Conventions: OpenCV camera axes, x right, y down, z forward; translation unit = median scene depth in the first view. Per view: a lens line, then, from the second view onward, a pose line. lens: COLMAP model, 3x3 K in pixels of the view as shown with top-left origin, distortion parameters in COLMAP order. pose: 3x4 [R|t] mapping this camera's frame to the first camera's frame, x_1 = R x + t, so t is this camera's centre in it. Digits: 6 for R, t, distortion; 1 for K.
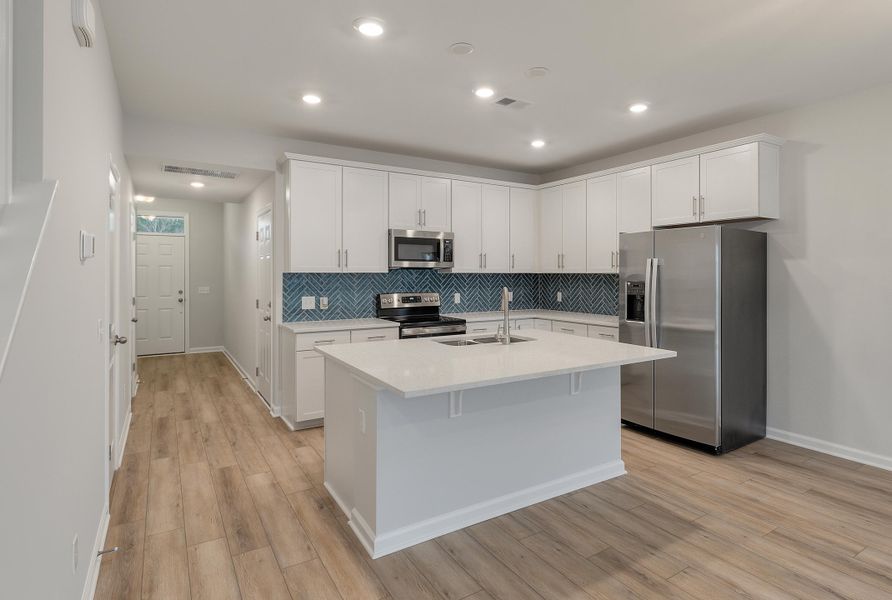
lens RADIAL K [[474.3, 0, 461.7], [0, 474.3, 275.1], [0, 0, 1]] dist [-0.000077, -0.000333]
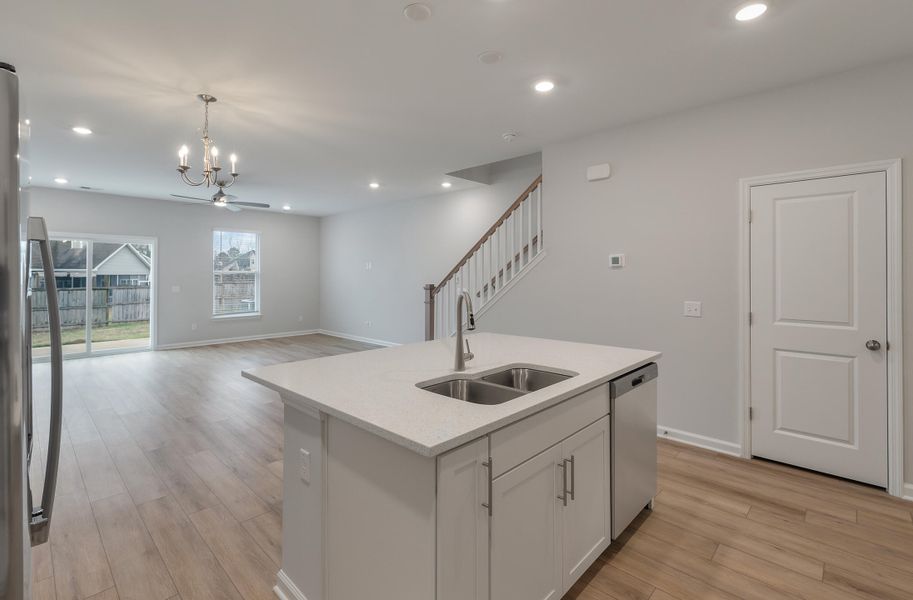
lens RADIAL K [[411.5, 0, 458.8], [0, 411.5, 273.0], [0, 0, 1]] dist [0.000026, 0.000796]
pose [[-0.968158, -0.001981, -0.250331, 0.175745], [-0.001640, 0.999997, -0.001571, 0.000233], [0.250334, -0.001110, -0.968159, 1.119511]]
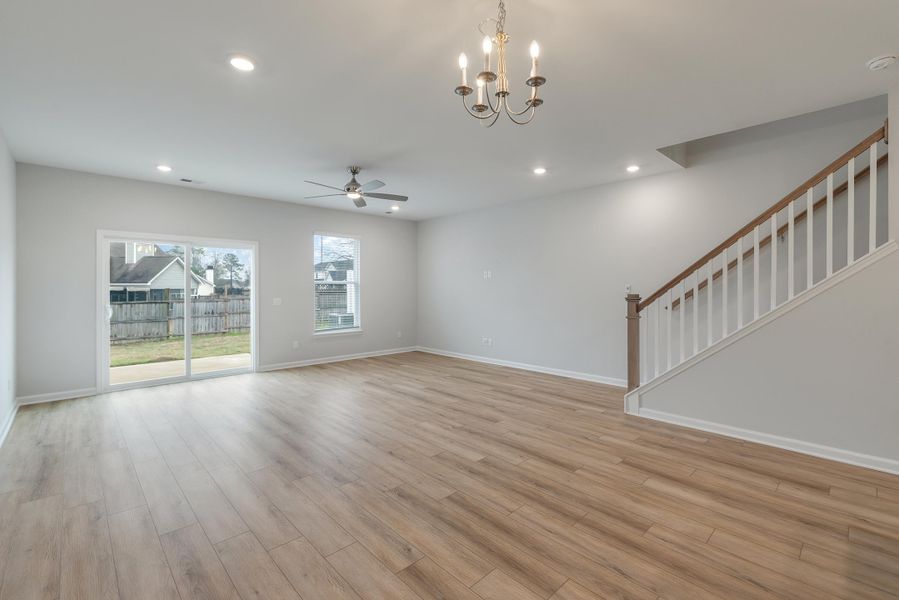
lens RADIAL K [[394.2, 0, 456.0], [0, 394.2, 291.3], [0, 0, 1]] dist [0.001050, 0.003042]
pose [[-0.978755, 0.001255, -0.205030, 0.528422], [-0.000177, 0.999976, 0.006969, 0.019061], [0.205034, 0.006857, -0.978731, 0.716861]]
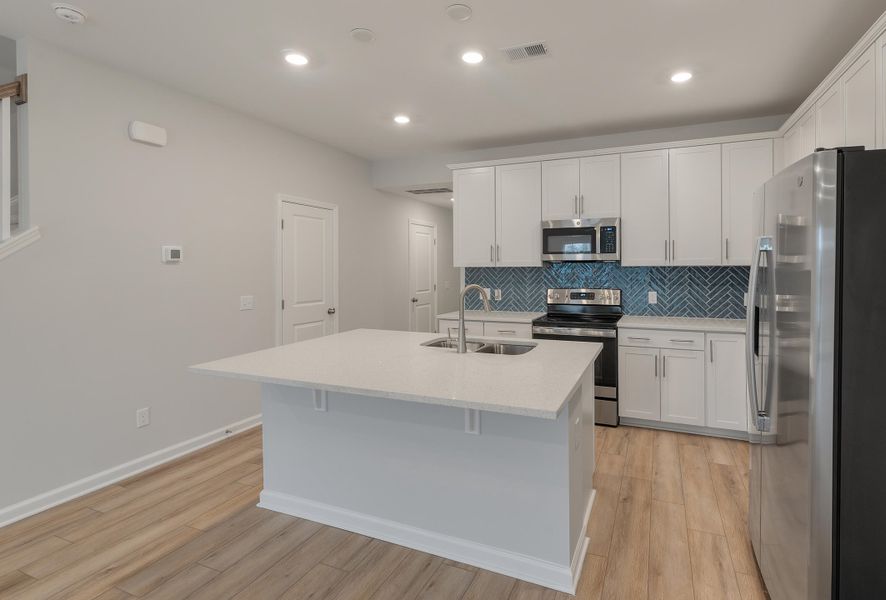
lens RADIAL K [[435.1, 0, 480.9], [0, 435.1, 269.9], [0, 0, 1]] dist [0.001101, -0.000852]
pose [[0.579602, 0.001417, -0.814899, 0.518233], [0.002403, 0.999991, 0.003448, -0.001846], [0.814896, -0.003957, 0.579593, 0.409017]]
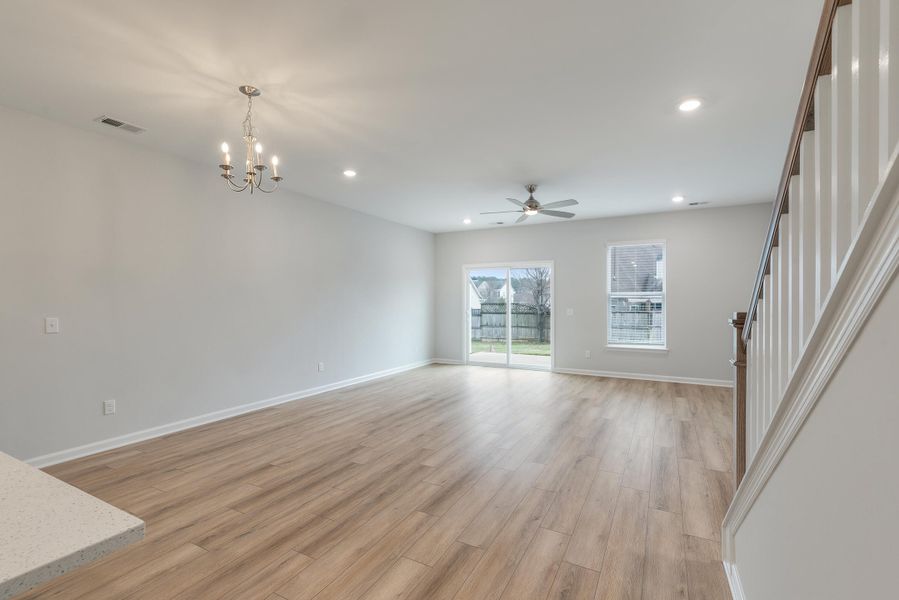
lens RADIAL K [[394.2, 0, 460.0], [0, 394.2, 302.4], [0, 0, 1]] dist [0.001050, 0.003042]
pose [[-0.505648, -0.000966, 0.862739, -0.241108], [0.003608, 0.999988, 0.003235, 0.019283], [-0.862732, 0.004749, -0.505639, 0.388362]]
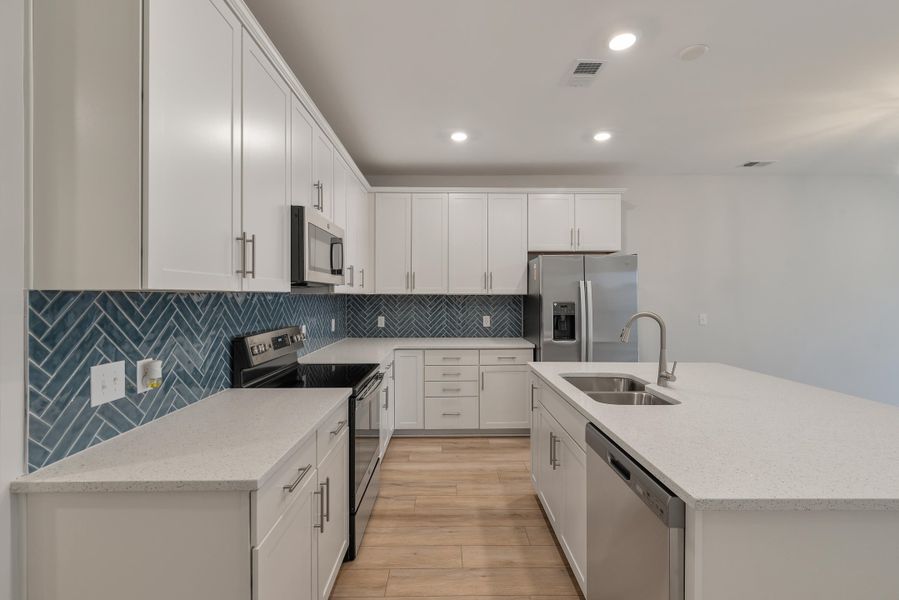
lens RADIAL K [[394.2, 0, 449.4], [0, 394.2, 295.1], [0, 0, 1]] dist [0.001050, 0.003042]
pose [[0.523713, 0.000379, 0.851895, -0.443430], [0.003307, 0.999991, -0.002479, -0.000801], [-0.851888, 0.004116, 0.523707, 0.673218]]
